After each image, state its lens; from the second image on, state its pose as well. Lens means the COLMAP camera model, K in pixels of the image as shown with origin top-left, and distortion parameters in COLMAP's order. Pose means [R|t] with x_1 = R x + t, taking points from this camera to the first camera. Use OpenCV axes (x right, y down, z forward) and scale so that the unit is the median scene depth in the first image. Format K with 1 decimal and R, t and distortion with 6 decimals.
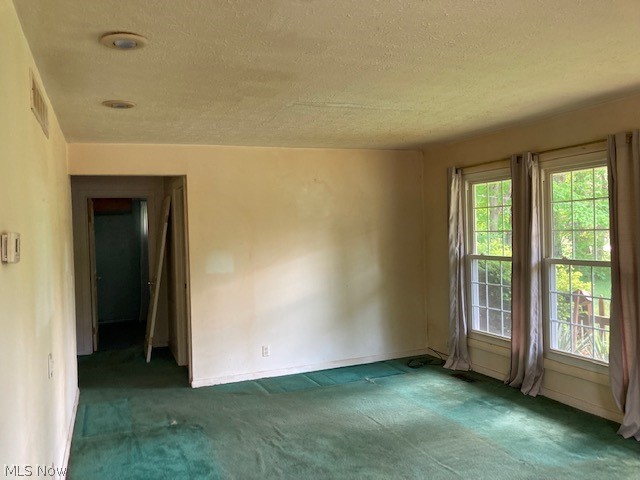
lens RADIAL K [[529.2, 0, 320.0], [0, 529.2, 240.0], [0, 0, 1]] dist [-0.011674, -0.007750]
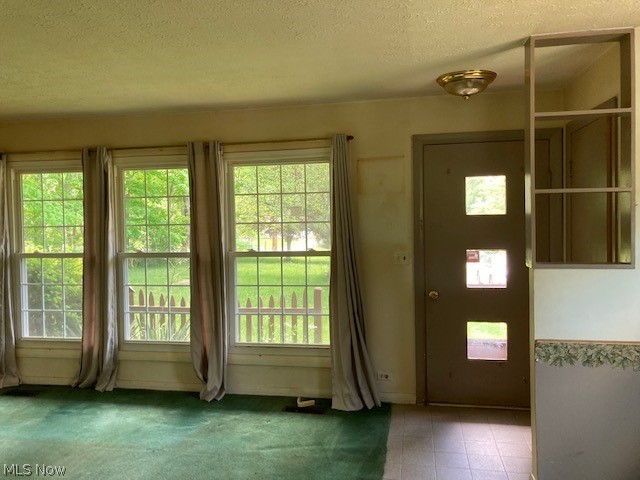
lens RADIAL K [[520.9, 0, 320.0], [0, 520.9, 240.0], [0, 0, 1]] dist [0.007393, 0.005270]
pose [[0.536048, -0.020562, 0.843937, -0.217058], [0.017110, 0.999763, 0.013490, 0.003129], [-0.844014, 0.007209, 0.536272, 0.130765]]
